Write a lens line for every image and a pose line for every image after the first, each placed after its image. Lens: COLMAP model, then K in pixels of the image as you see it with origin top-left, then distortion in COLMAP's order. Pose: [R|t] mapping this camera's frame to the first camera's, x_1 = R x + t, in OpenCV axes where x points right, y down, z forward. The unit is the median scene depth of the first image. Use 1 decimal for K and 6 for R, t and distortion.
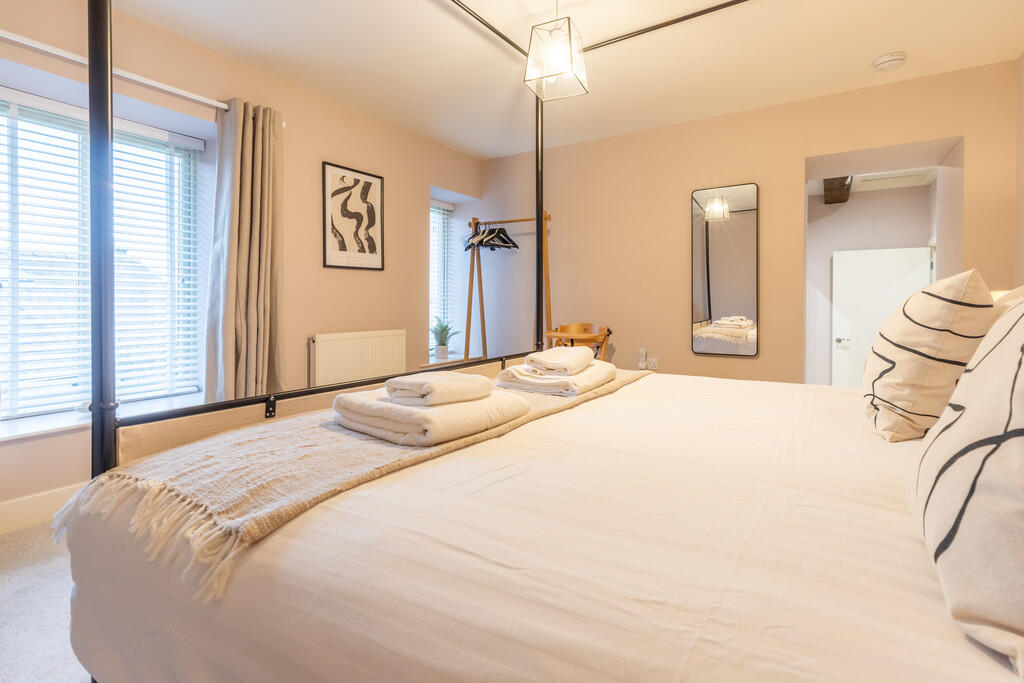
lens RADIAL K [[473.1, 0, 512.6], [0, 473.1, 308.4], [0, 0, 1]] dist [0.000884, 0.000047]
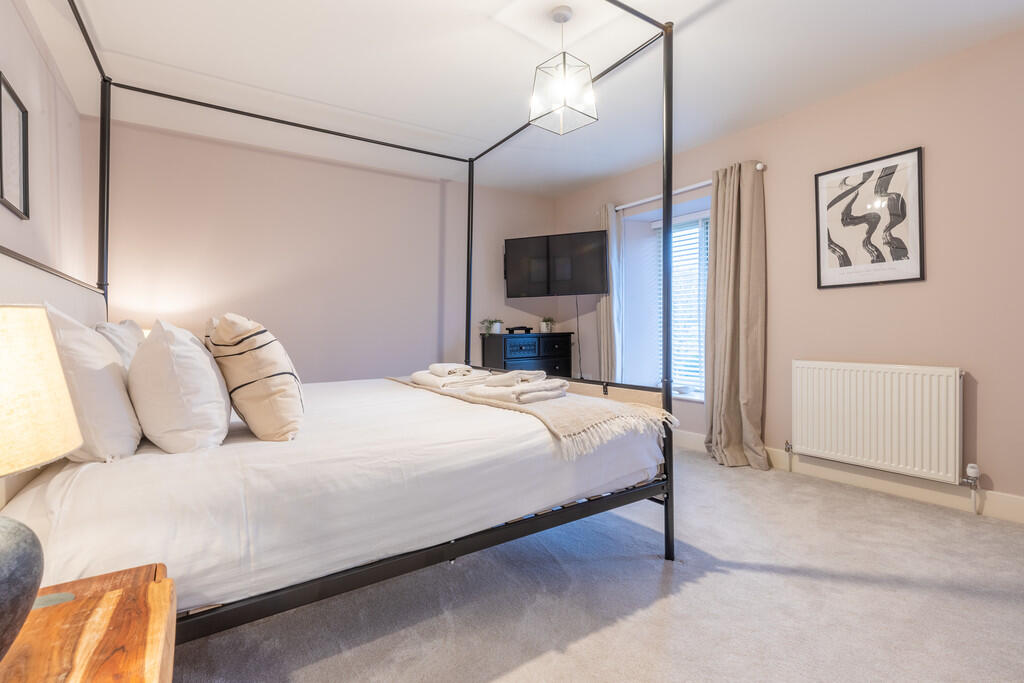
lens RADIAL K [[462.7, 0, 511.6], [0, 462.7, 337.6], [0, 0, 1]] dist [-0.001092, -0.000165]
pose [[-0.404467, 0.026554, -0.914167, 0.641293], [-0.001834, 0.999553, 0.029846, -0.016833], [0.914551, 0.013748, -0.404237, 0.780187]]
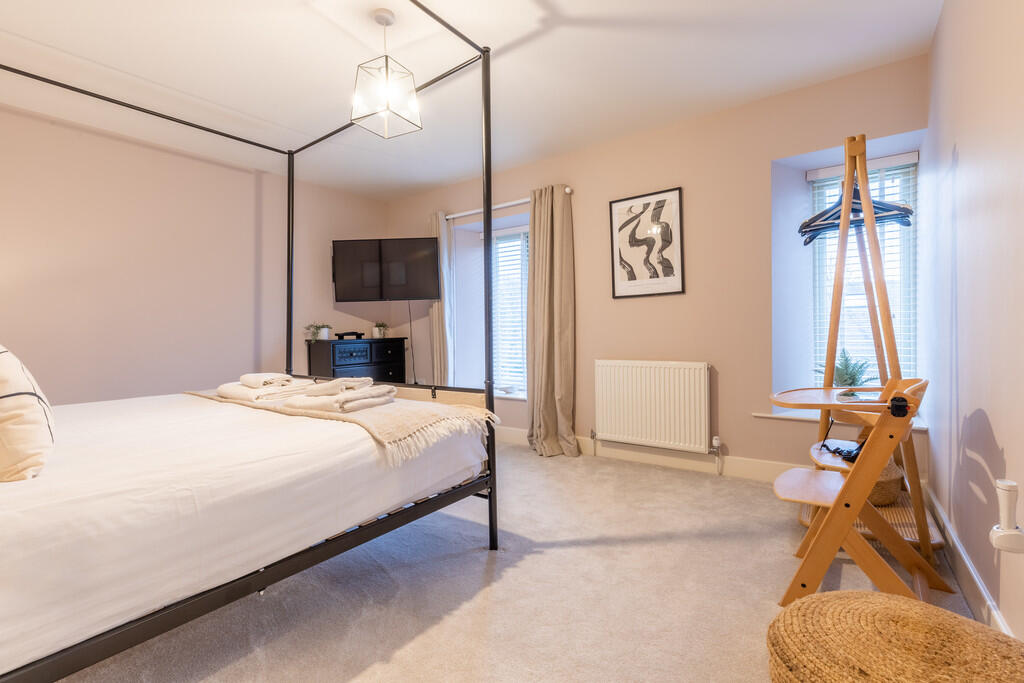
lens RADIAL K [[455.2, 0, 511.4], [0, 455.2, 340.0], [0, 0, 1]] dist [0.000619, -0.000165]
pose [[-0.073792, 0.025079, -0.996958, 0.636552], [0.002015, 0.999685, 0.024998, -0.017597], [0.997272, -0.000164, -0.073819, 0.803750]]
